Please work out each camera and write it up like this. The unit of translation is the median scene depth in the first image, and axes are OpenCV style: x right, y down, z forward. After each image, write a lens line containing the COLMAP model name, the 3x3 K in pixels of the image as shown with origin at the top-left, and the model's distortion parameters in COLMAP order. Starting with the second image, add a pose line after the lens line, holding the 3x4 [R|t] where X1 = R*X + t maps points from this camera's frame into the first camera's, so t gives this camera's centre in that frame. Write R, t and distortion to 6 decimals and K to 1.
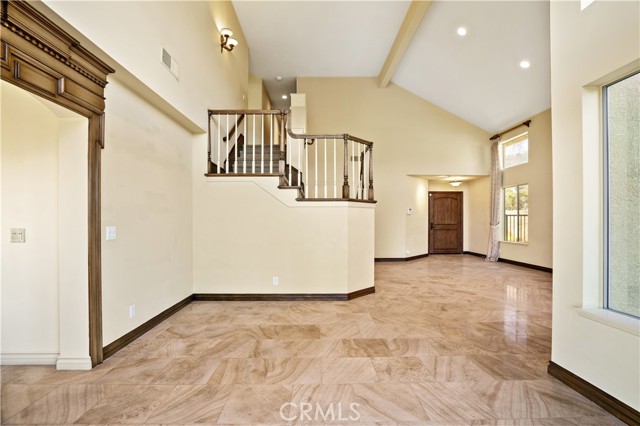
lens RADIAL K [[294.7, 0, 320.5], [0, 294.7, 217.6], [0, 0, 1]] dist [-0.030742, 0.005696]
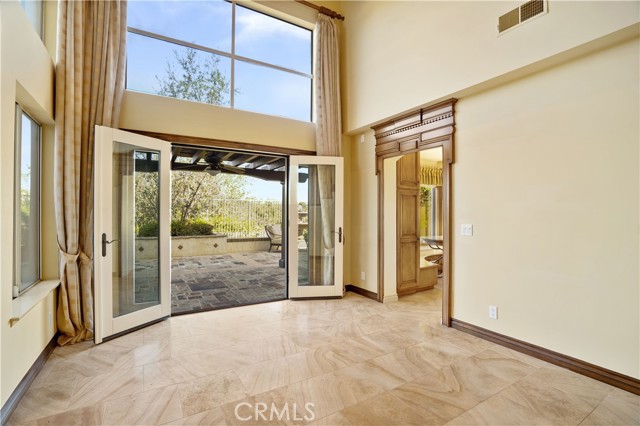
lens RADIAL K [[294.7, 0, 319.4], [0, 294.7, 213.1], [0, 0, 1]] dist [-0.030742, 0.005696]
pose [[-0.860521, -0.003498, -0.509404, 0.420876], [0.001867, 0.999948, -0.010019, -0.004951], [0.509412, -0.009573, -0.860469, 1.816136]]
